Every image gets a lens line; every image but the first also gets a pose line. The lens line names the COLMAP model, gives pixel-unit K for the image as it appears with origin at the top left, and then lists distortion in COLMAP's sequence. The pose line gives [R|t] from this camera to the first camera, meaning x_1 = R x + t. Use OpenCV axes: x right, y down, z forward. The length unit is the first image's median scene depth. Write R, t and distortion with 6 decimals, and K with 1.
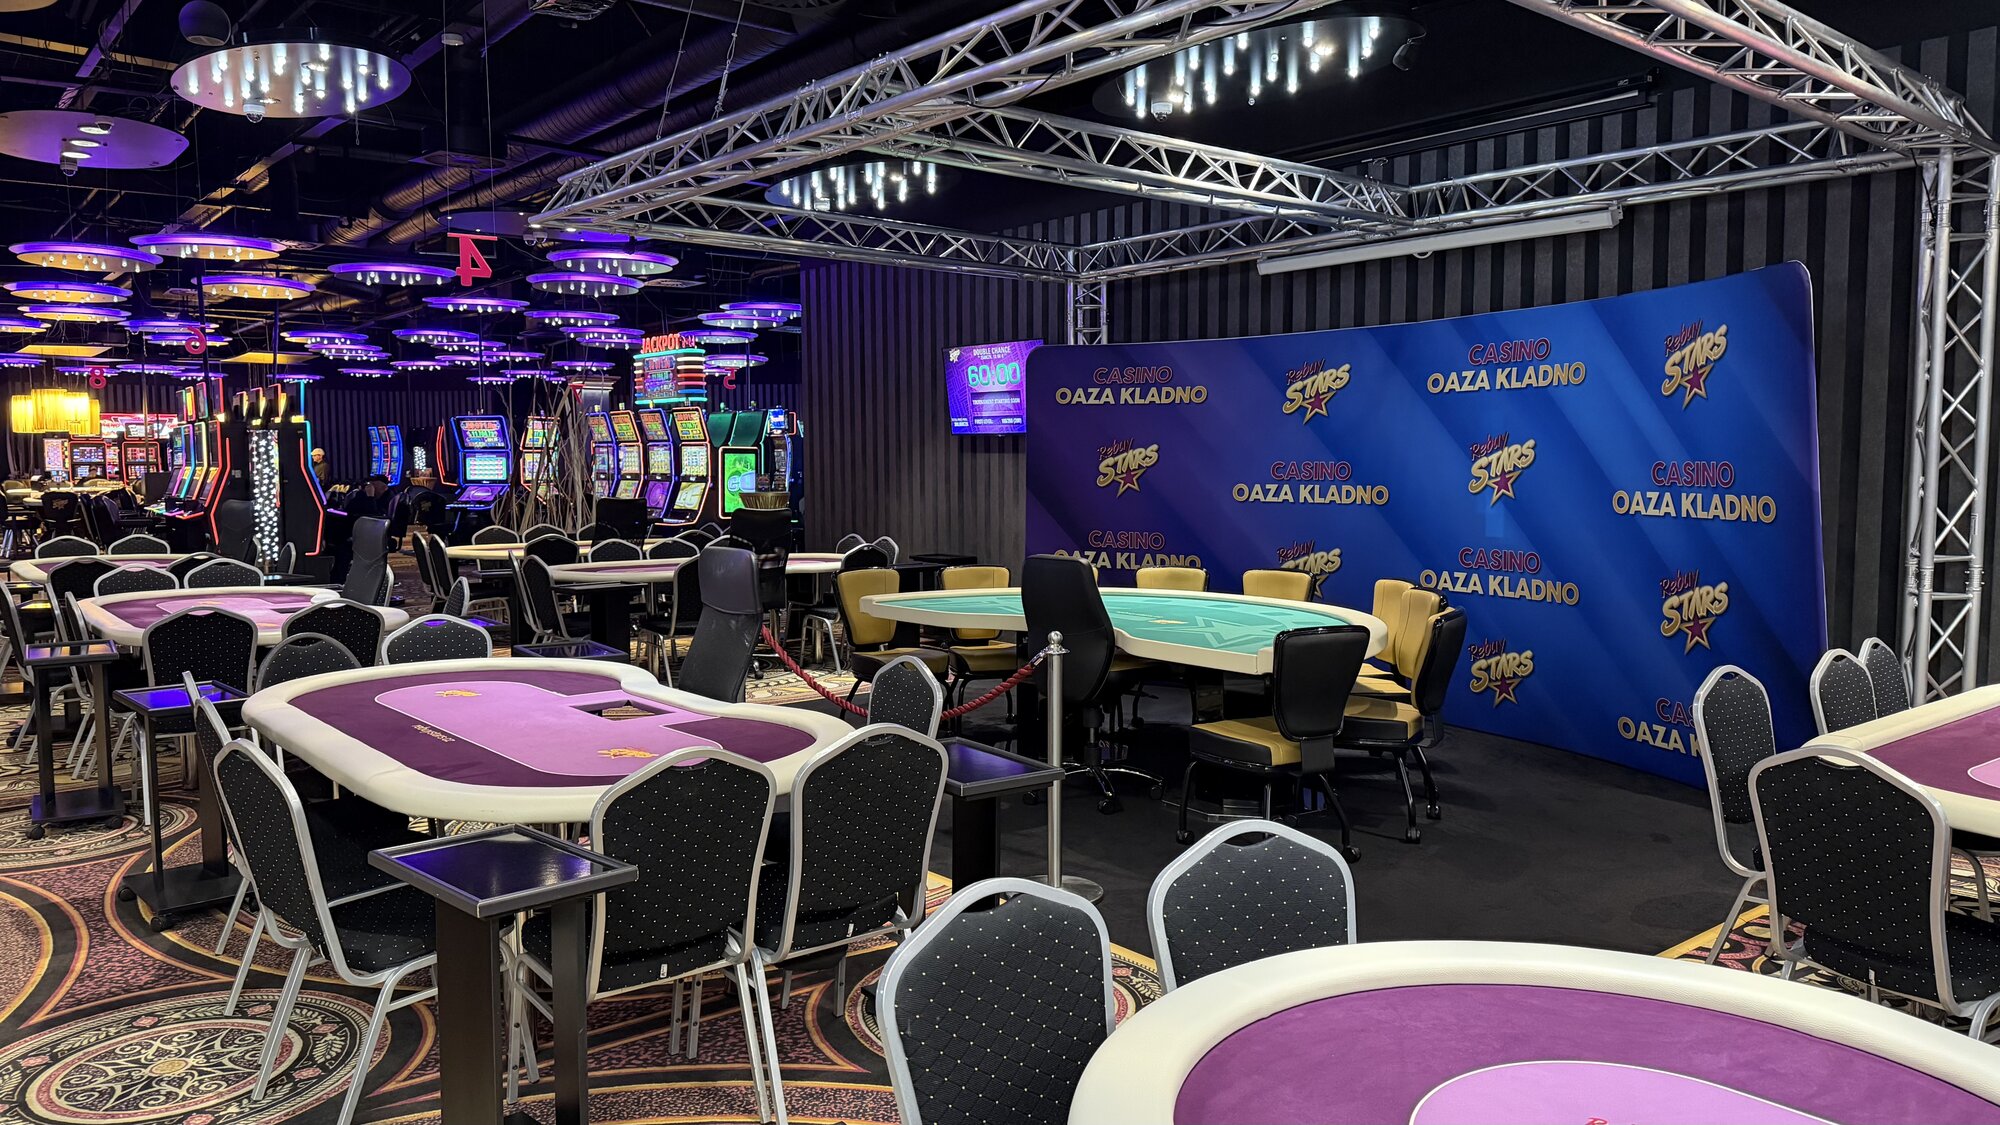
lens RADIAL K [[1439.7, 0, 986.0], [0, 1439.7, 564.7], [0, 0, 1]] dist [0.076542, -0.051500]
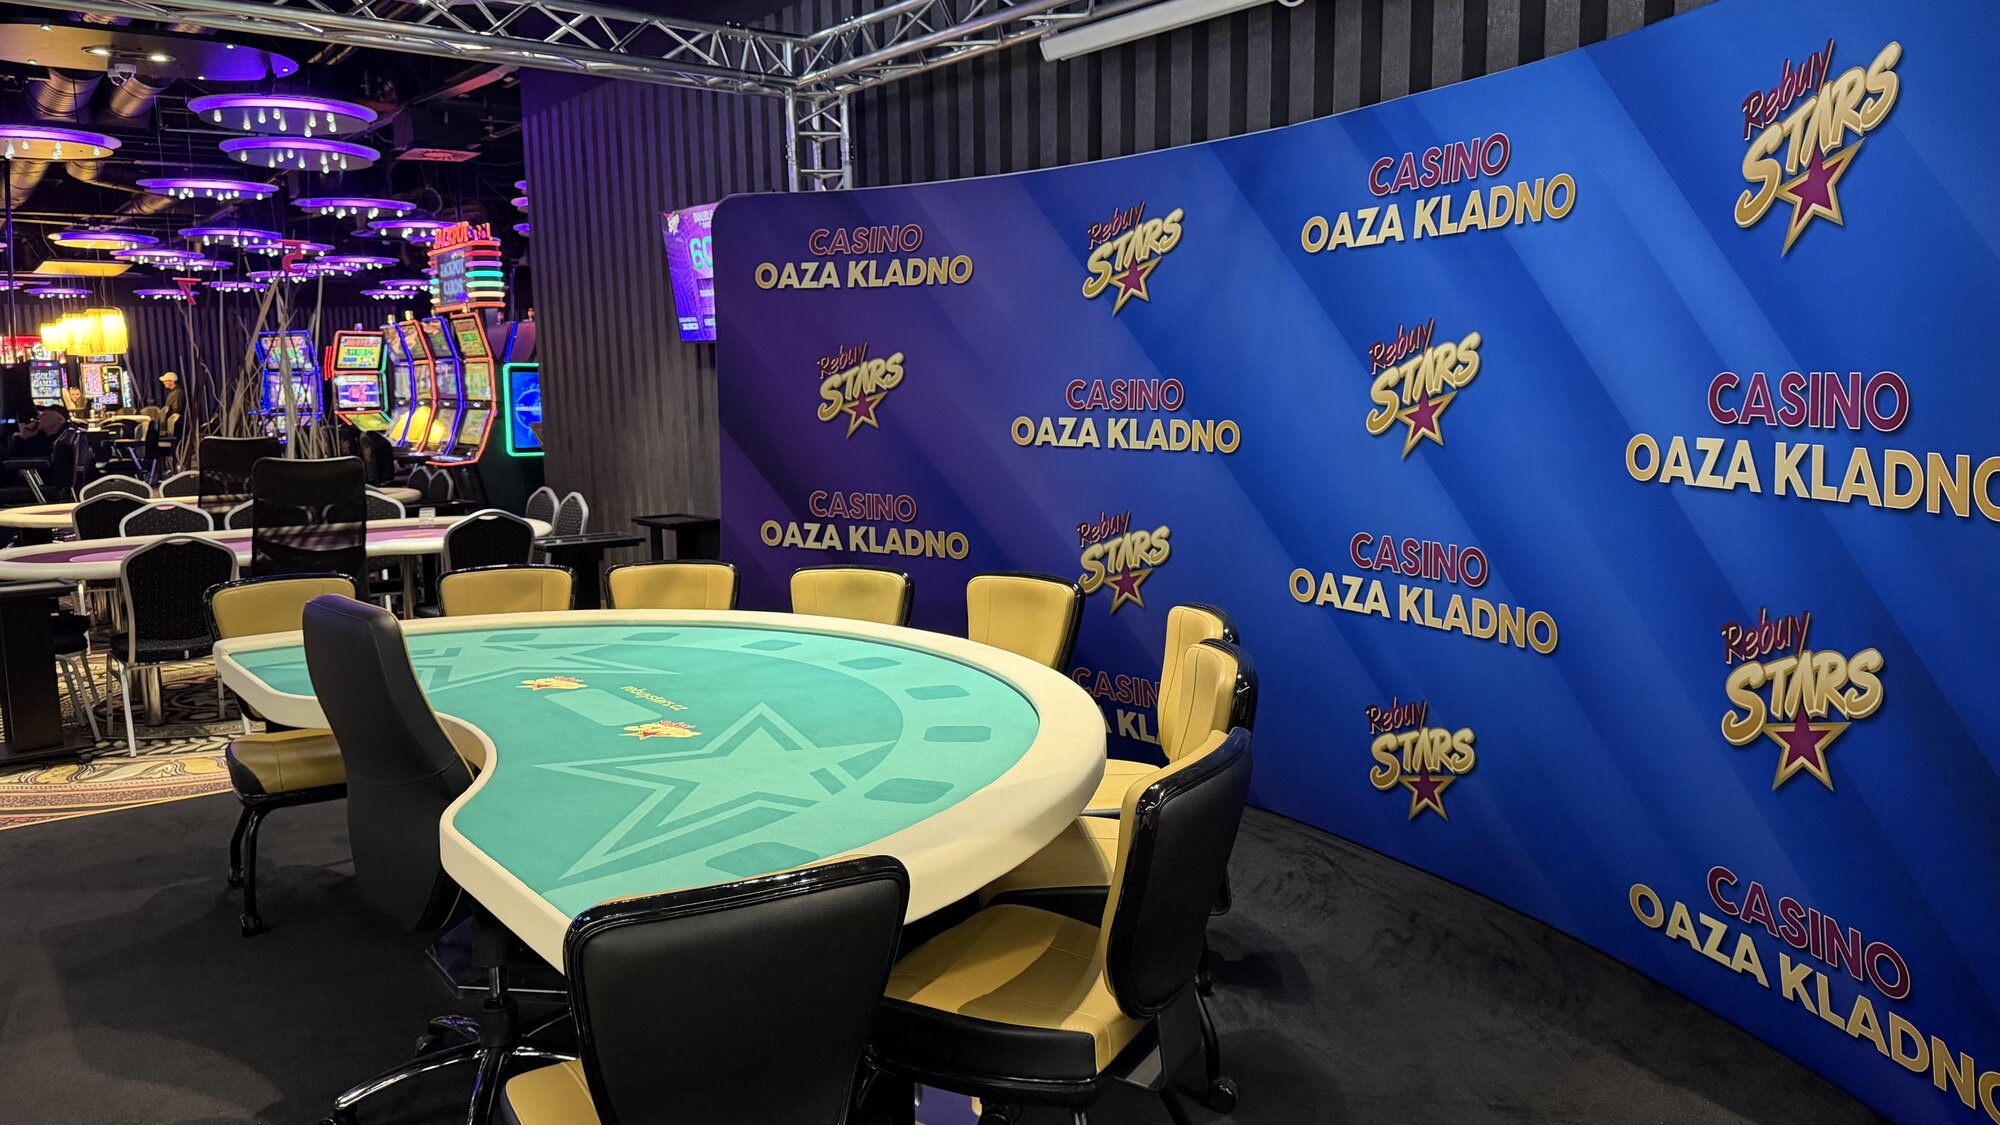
lens RADIAL K [[1439.7, 0, 995.6], [0, 1439.7, 569.7], [0, 0, 1]] dist [0.076542, -0.051500]
pose [[0.999888, -0.008079, -0.012568, 0.198549], [0.008815, 0.998182, 0.059628, -0.031995], [0.012064, -0.059732, 0.998142, 0.448097]]
